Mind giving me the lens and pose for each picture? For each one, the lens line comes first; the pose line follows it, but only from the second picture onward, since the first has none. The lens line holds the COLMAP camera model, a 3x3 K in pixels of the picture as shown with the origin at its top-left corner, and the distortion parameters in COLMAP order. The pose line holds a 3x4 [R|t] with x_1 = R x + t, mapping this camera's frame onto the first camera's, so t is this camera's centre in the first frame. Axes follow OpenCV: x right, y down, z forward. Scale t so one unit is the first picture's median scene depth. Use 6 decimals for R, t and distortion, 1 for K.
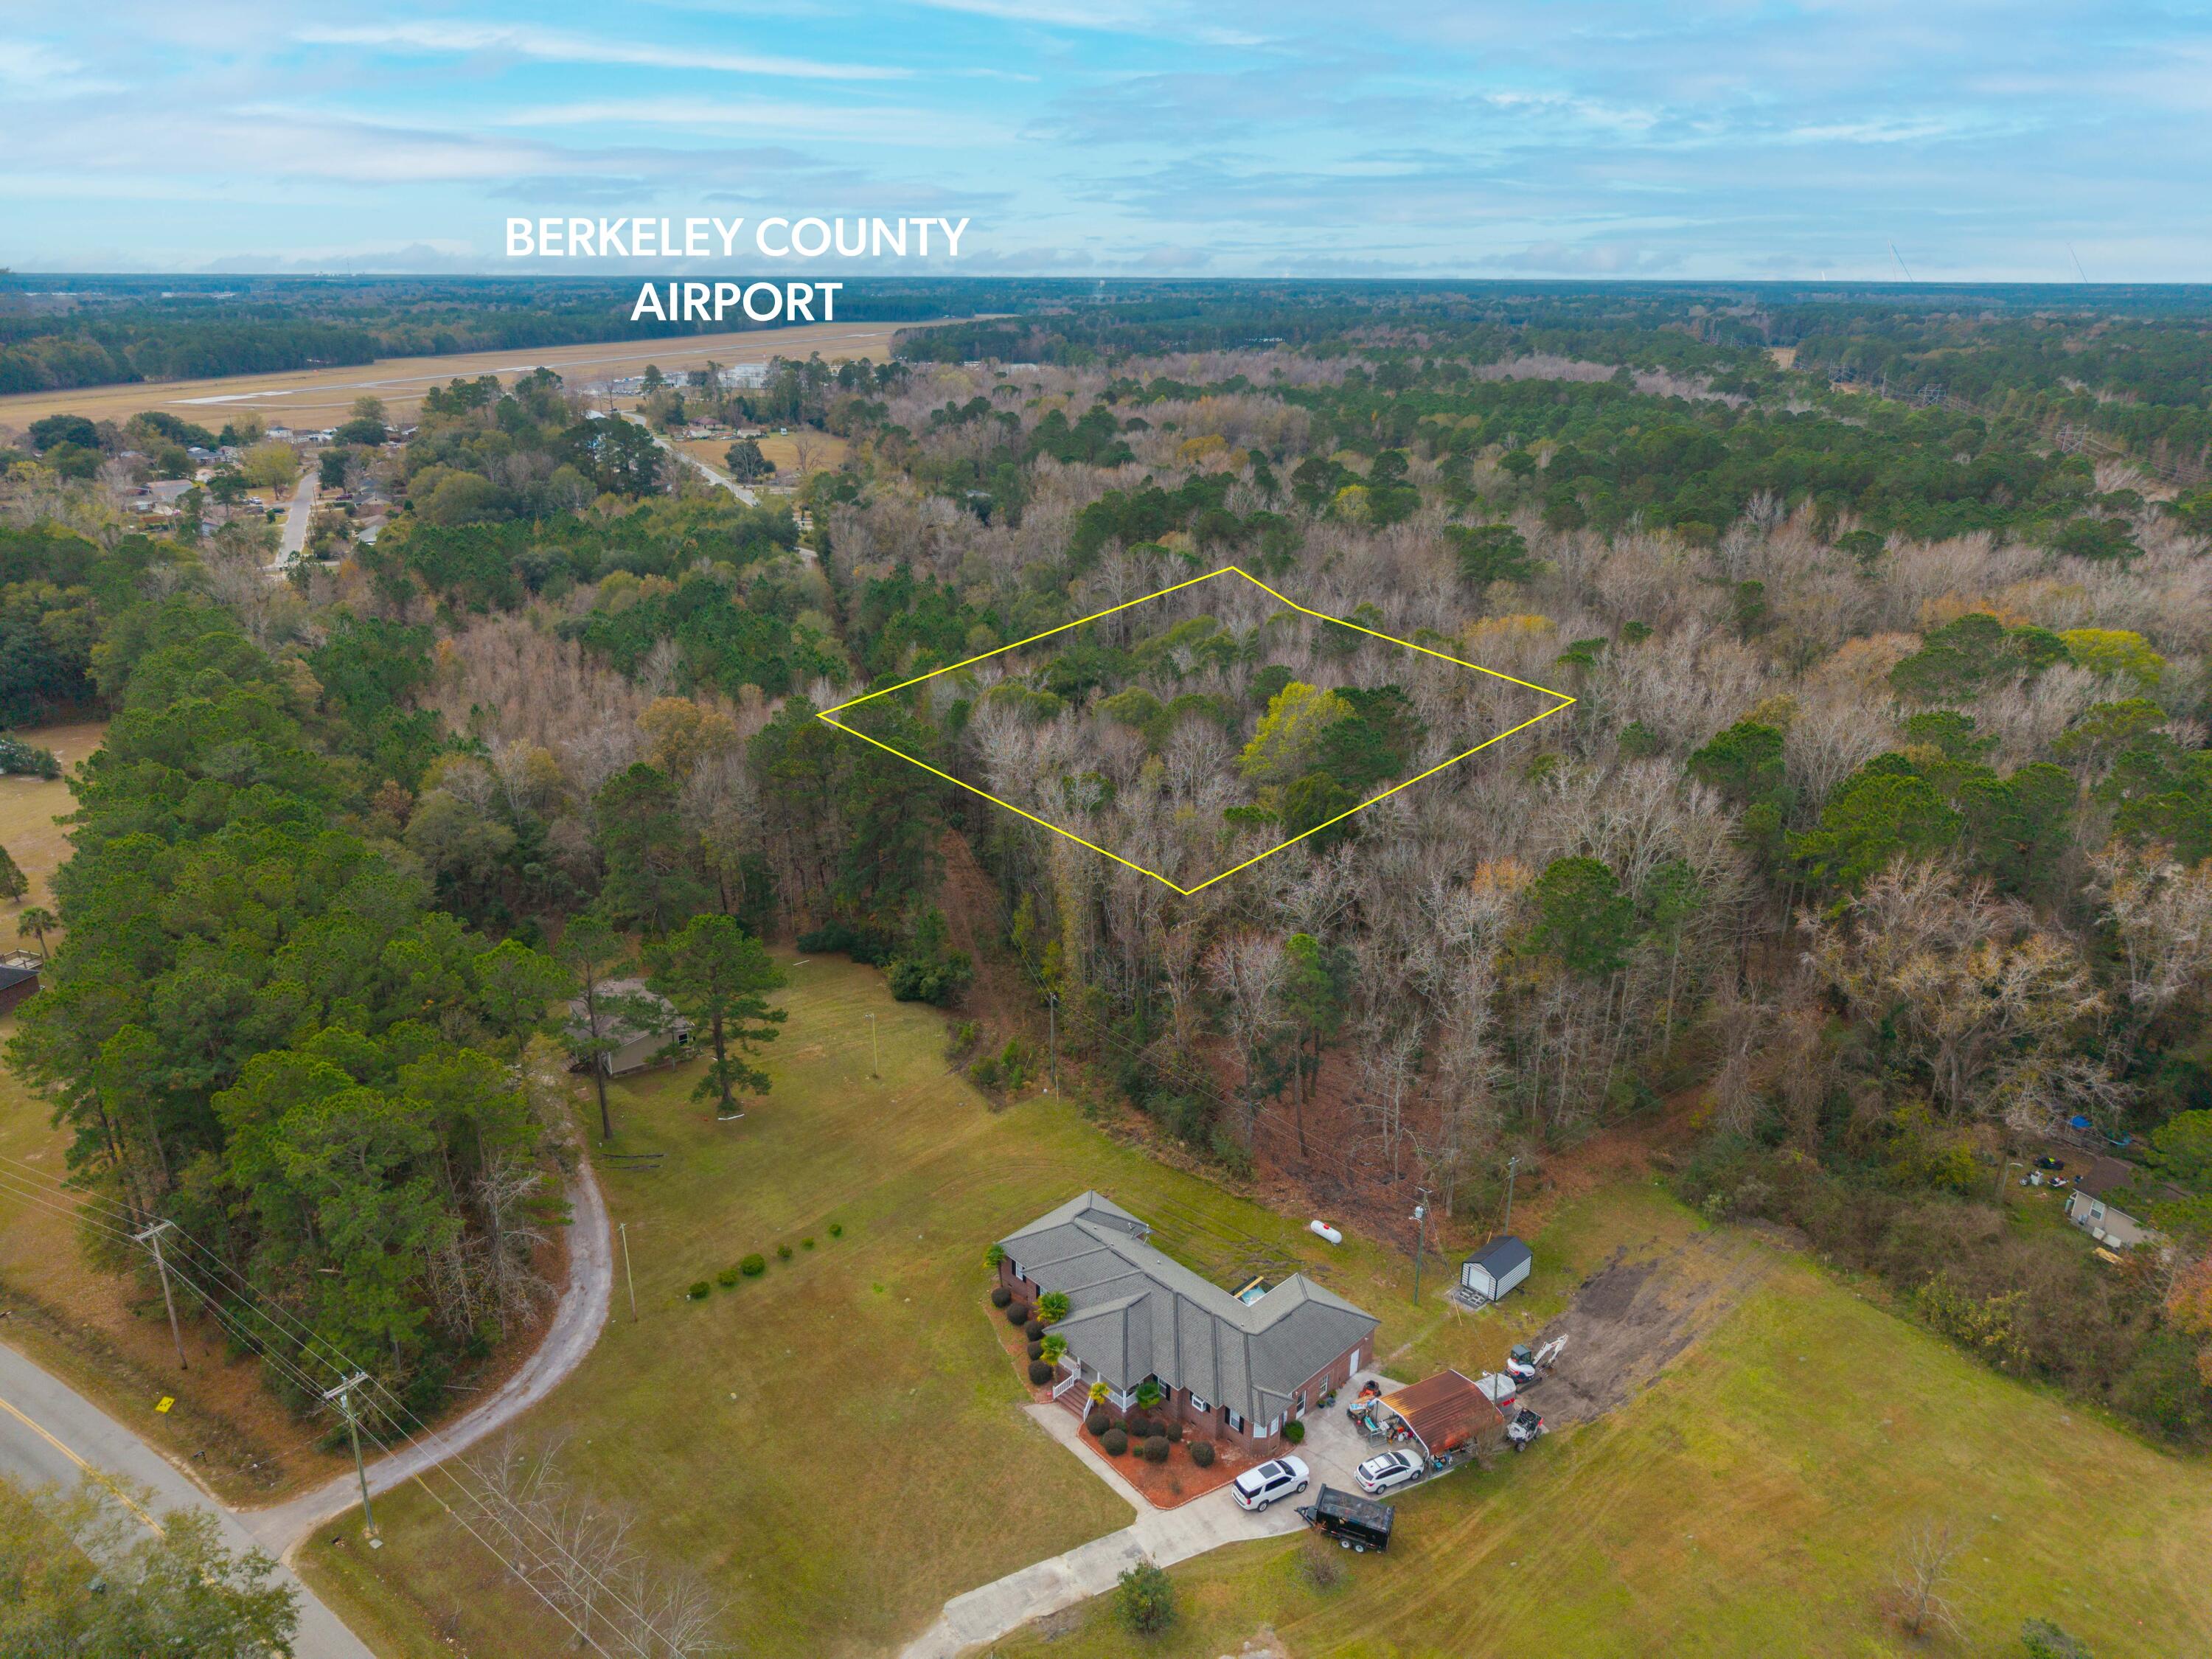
lens RADIAL K [[1484.8, 0, 1108.1], [0, 1484.8, 843.1], [0, 0, 1]] dist [0.018868, -0.017160]
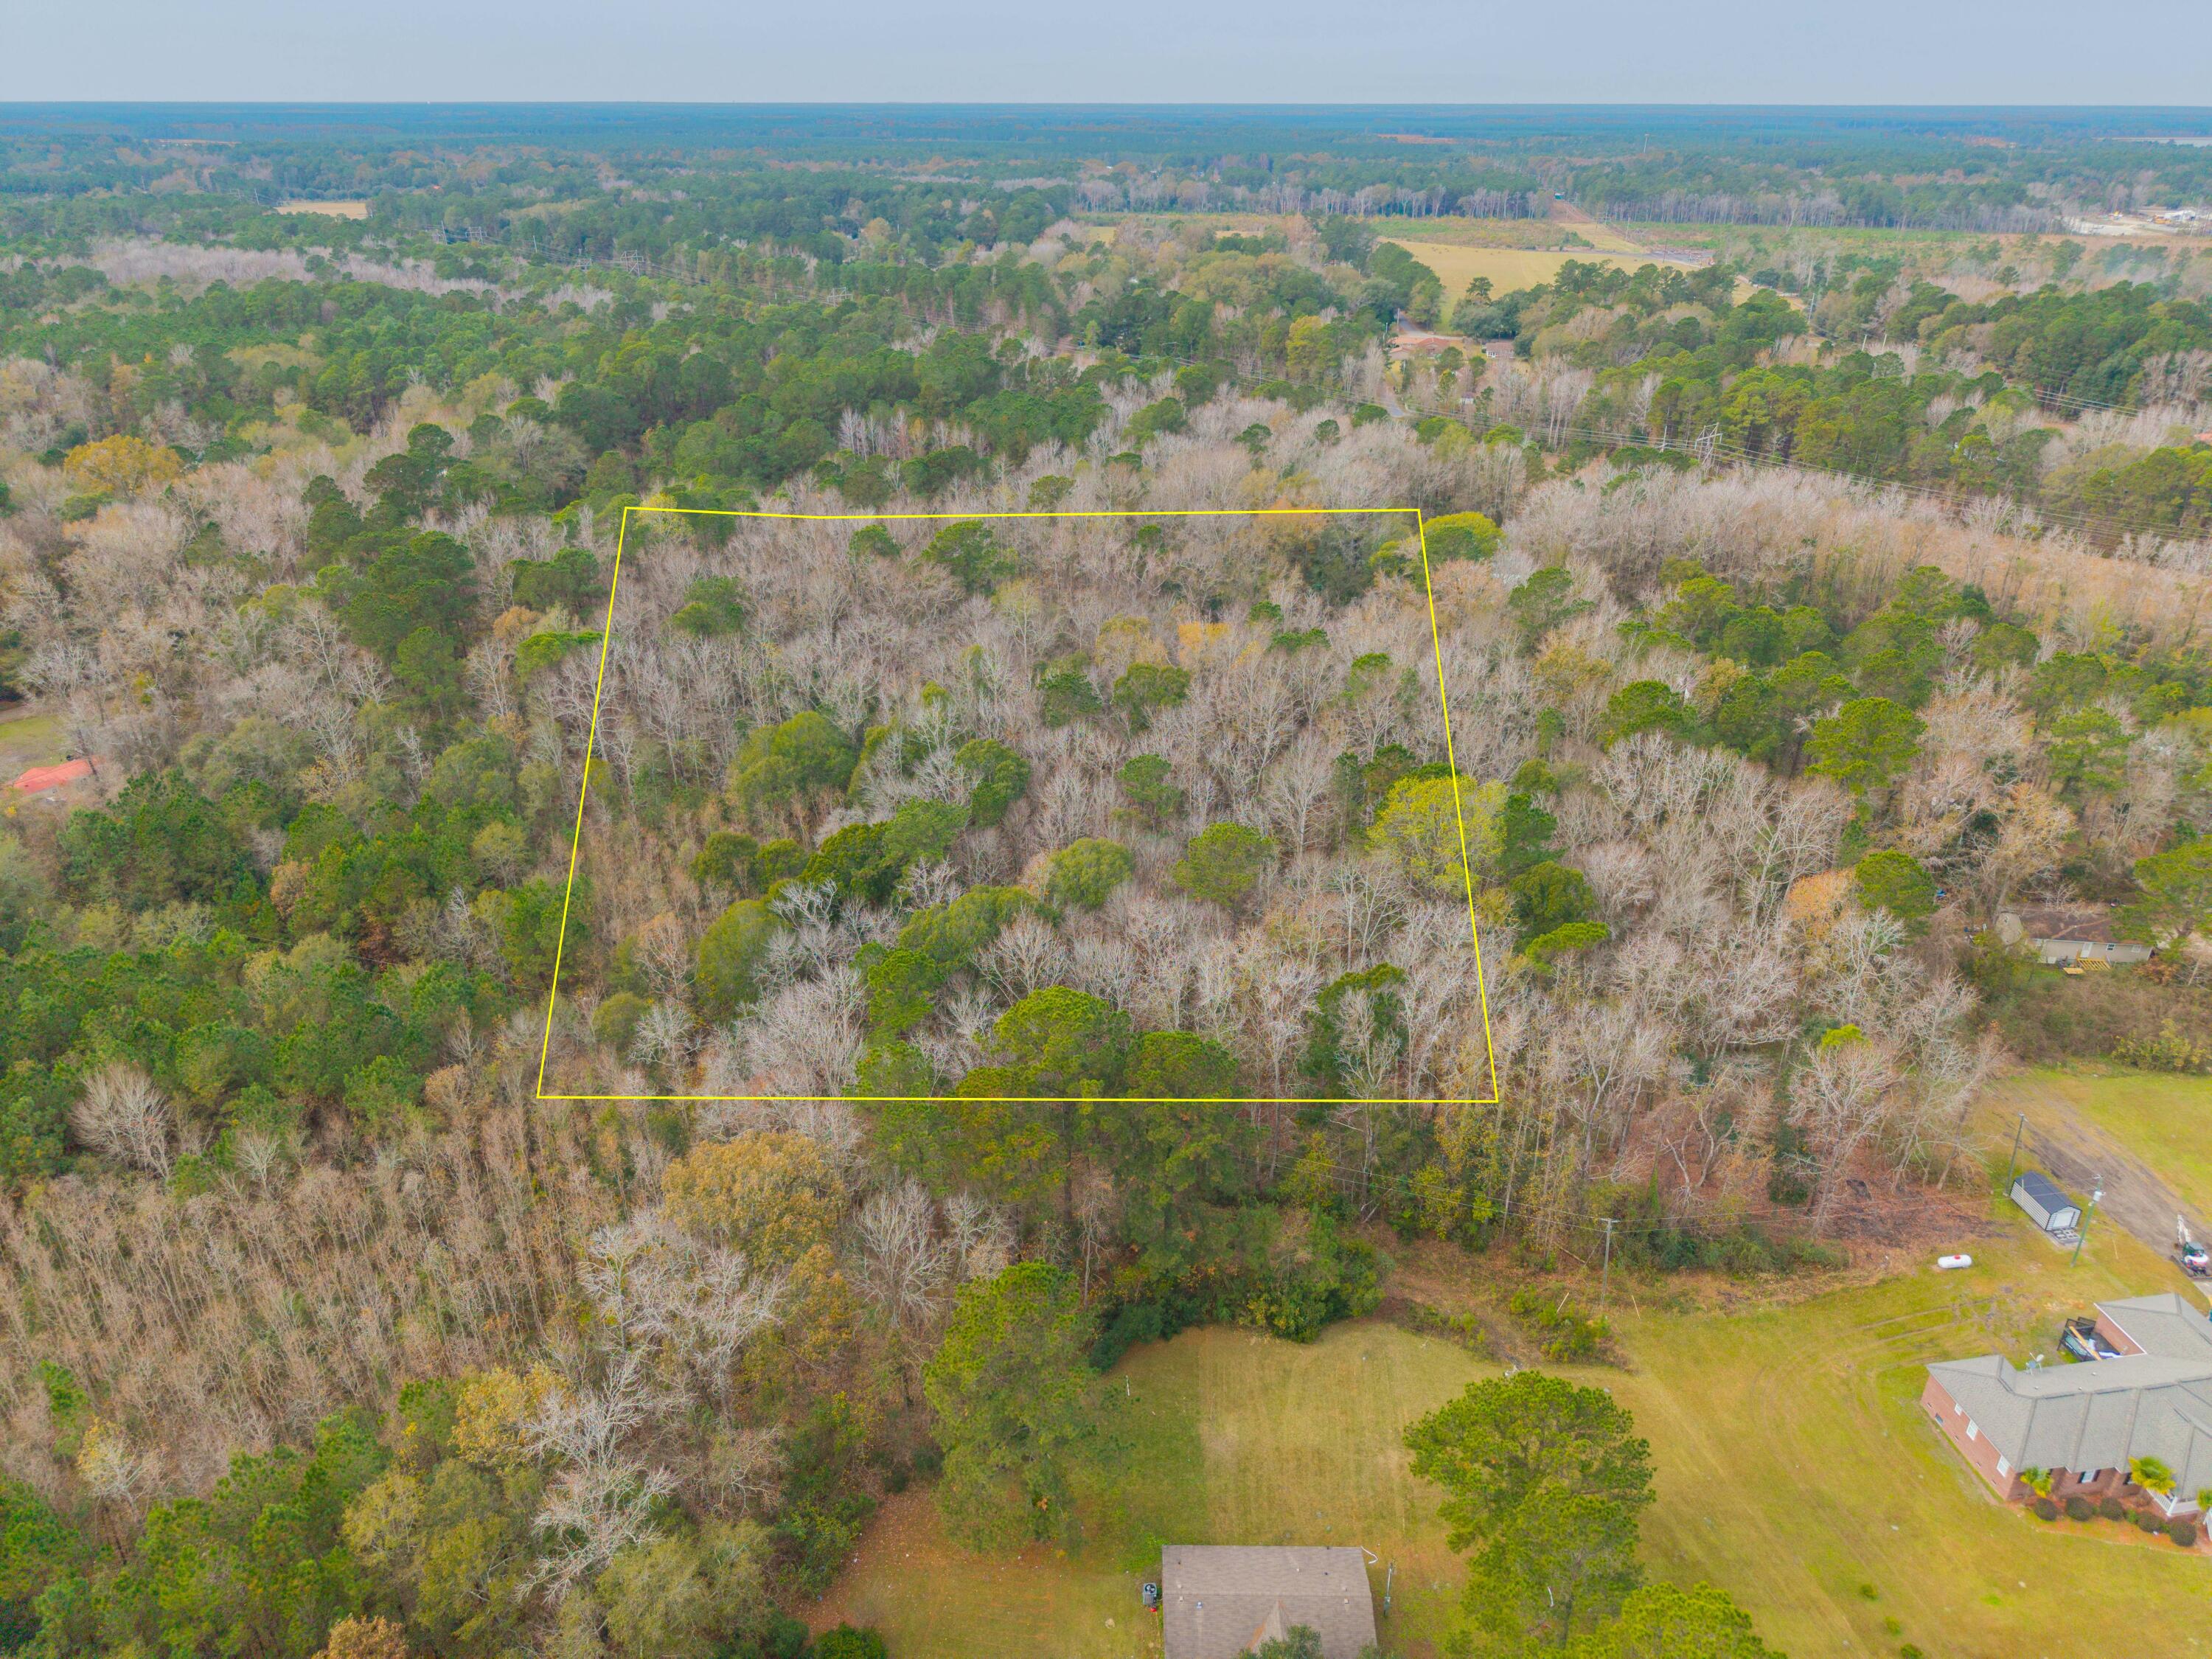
lens RADIAL K [[1484.8, 0, 1104.4], [0, 1484.8, 836.5], [0, 0, 1]] dist [0.018868, -0.017160]
pose [[0.573935, -0.368812, 0.731147, -0.592267], [0.295511, 0.925957, 0.235110, -0.309449], [-0.763722, 0.081124, 0.640427, 0.496767]]
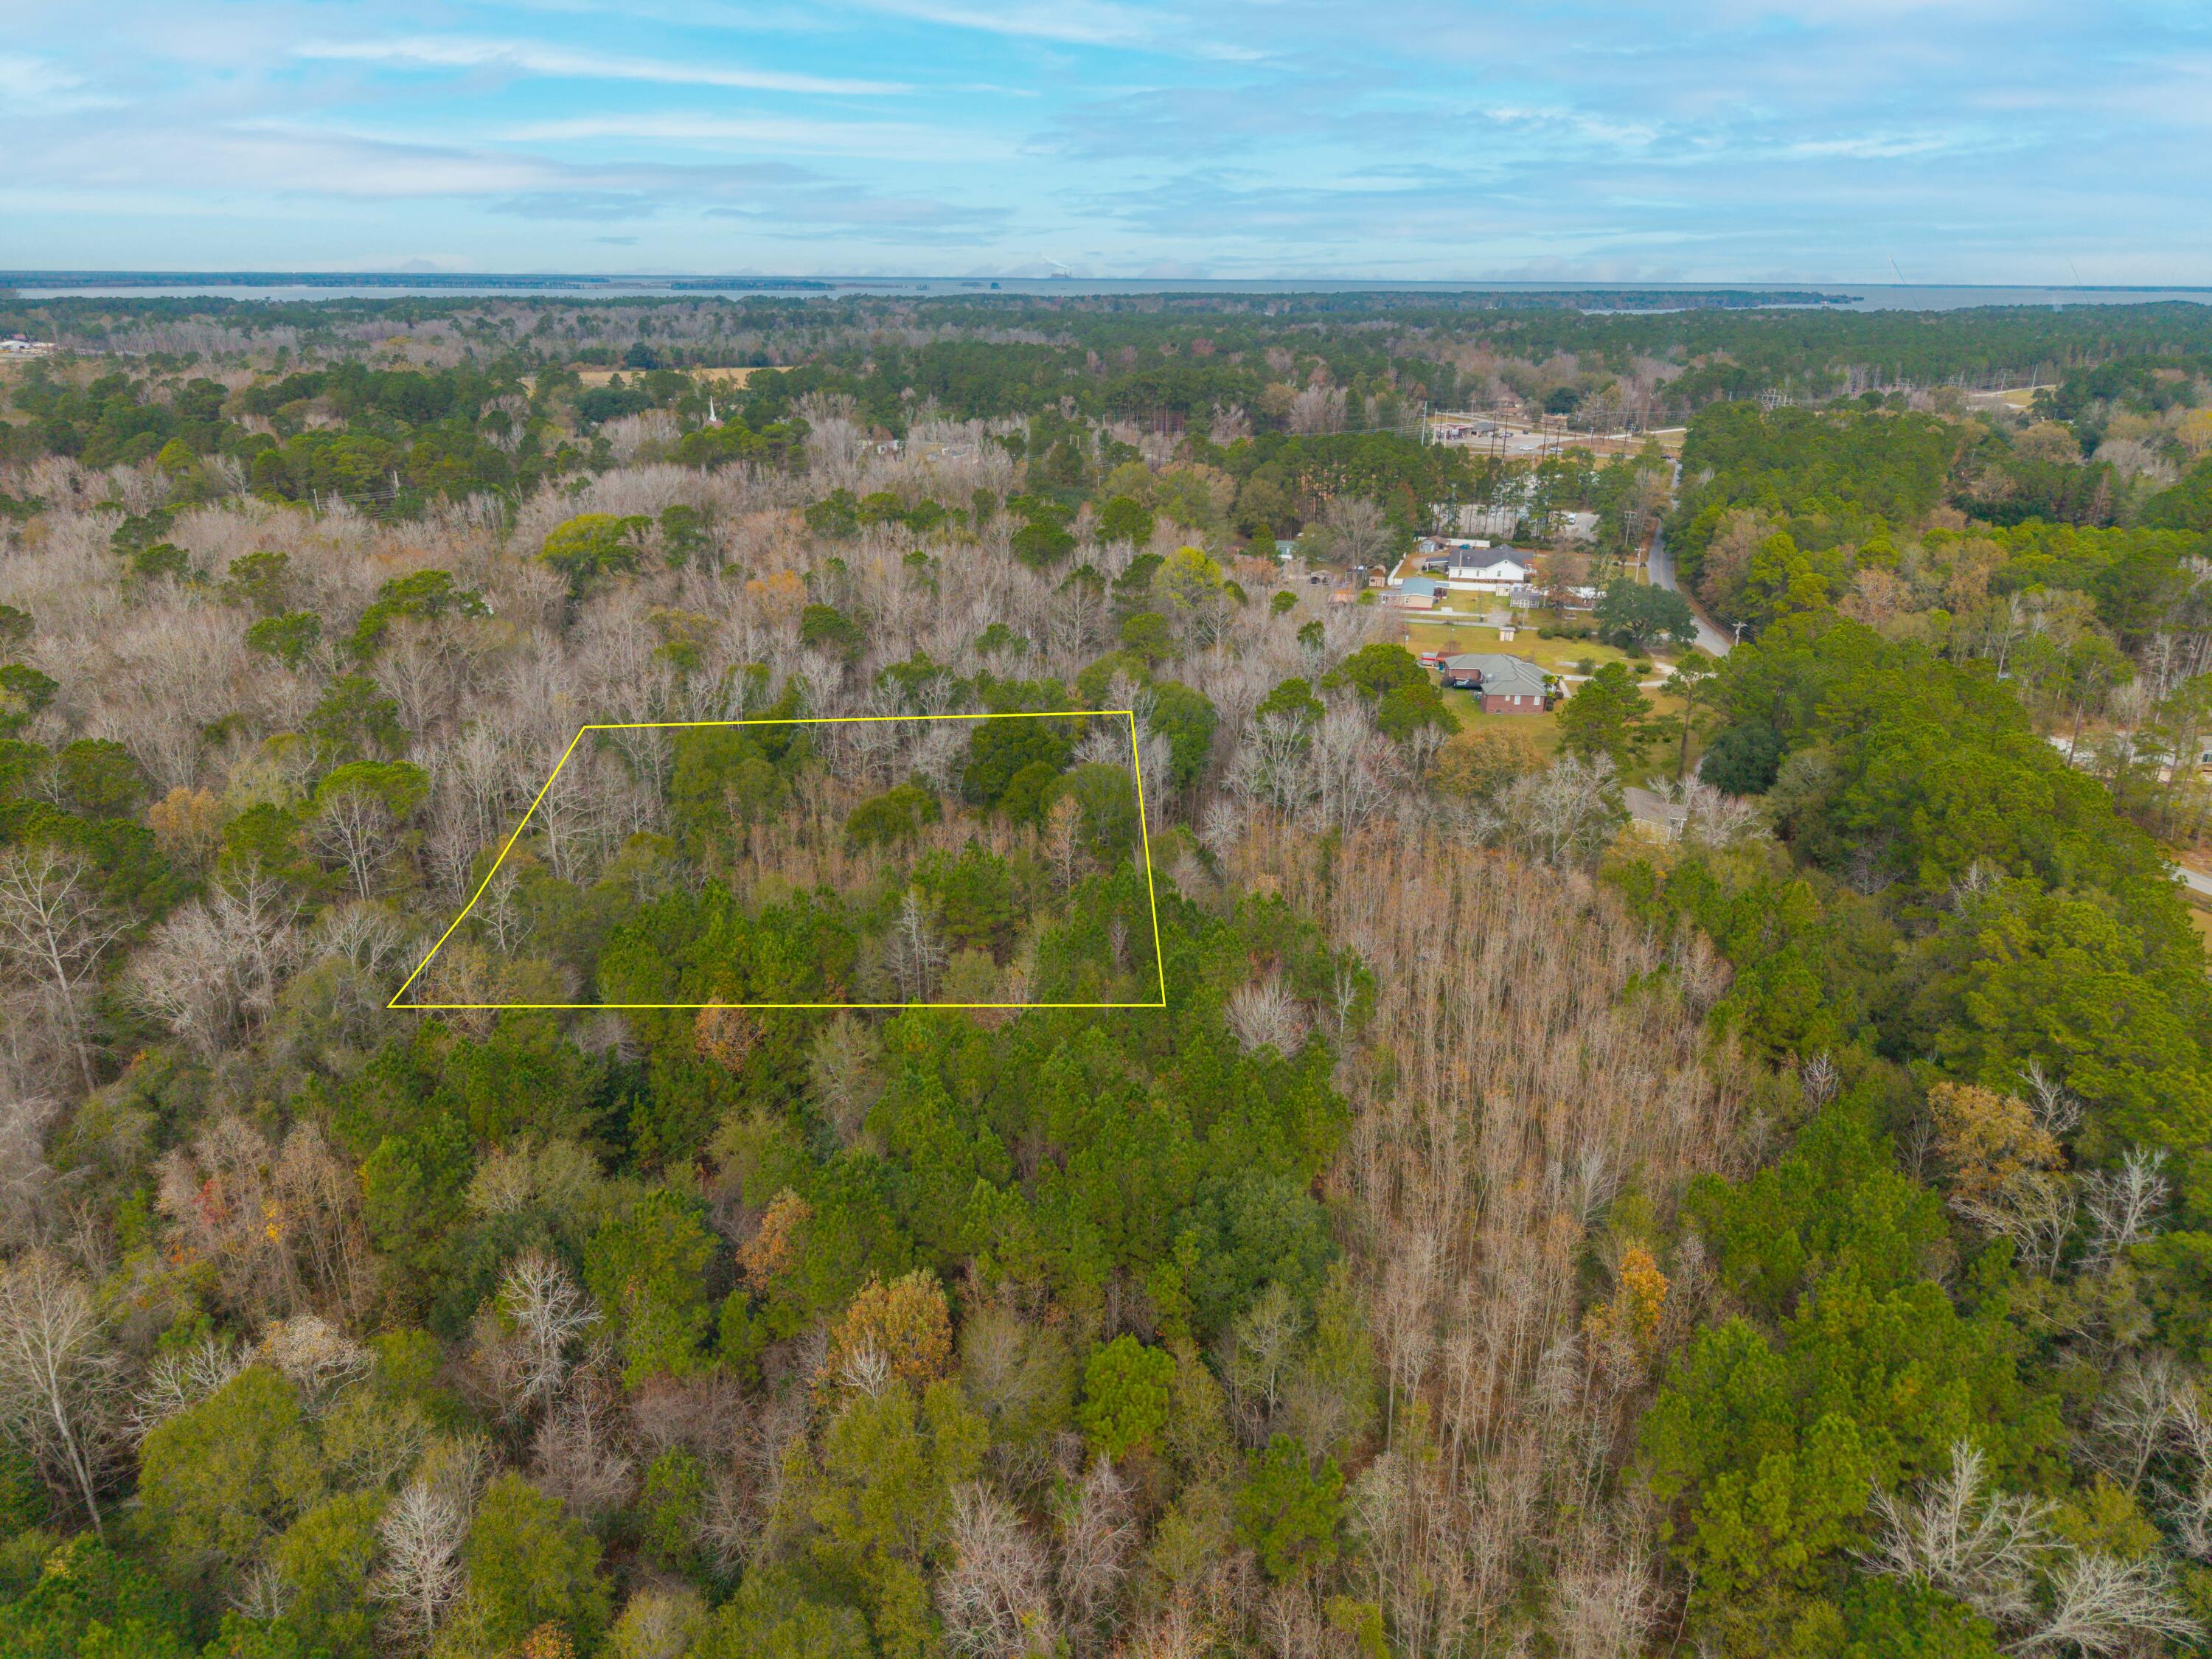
lens RADIAL K [[1484.8, 0, 1100.5], [0, 1484.8, 837.1], [0, 0, 1]] dist [0.018868, -0.017160]
pose [[-0.660077, -0.275420, 0.698886, -0.792882], [0.261392, 0.788009, 0.557419, -0.624380], [-0.704253, 0.550623, -0.448154, 1.624950]]
